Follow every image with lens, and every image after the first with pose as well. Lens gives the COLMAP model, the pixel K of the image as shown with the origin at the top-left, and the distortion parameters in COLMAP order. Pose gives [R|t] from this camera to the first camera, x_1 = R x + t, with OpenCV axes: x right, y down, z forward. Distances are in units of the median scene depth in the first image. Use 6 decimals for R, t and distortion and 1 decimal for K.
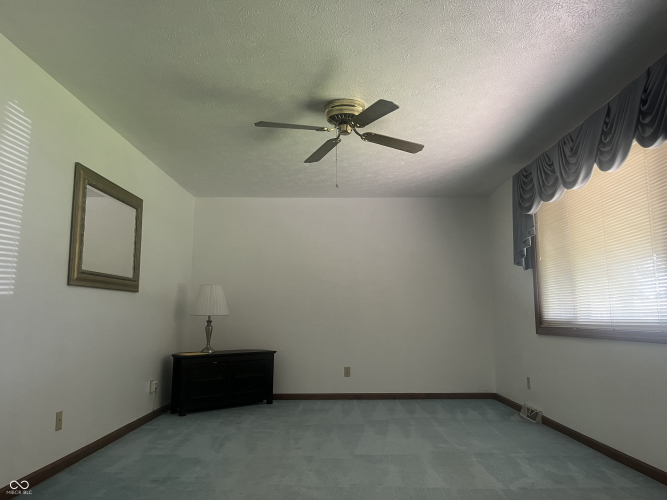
lens RADIAL K [[512.3, 0, 336.5], [0, 512.3, 251.5], [0, 0, 1]] dist [0.032277, -0.022860]
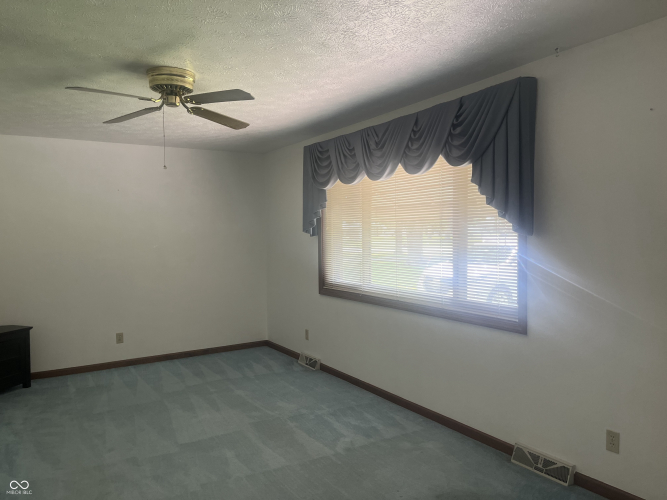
lens RADIAL K [[512.3, 0, 334.8], [0, 512.3, 249.2], [0, 0, 1]] dist [0.032277, -0.022860]
pose [[0.856964, -0.026300, 0.514706, -0.203130], [-0.053815, 0.988671, 0.140119, -0.123845], [-0.512560, -0.147775, 0.845840, 0.072195]]
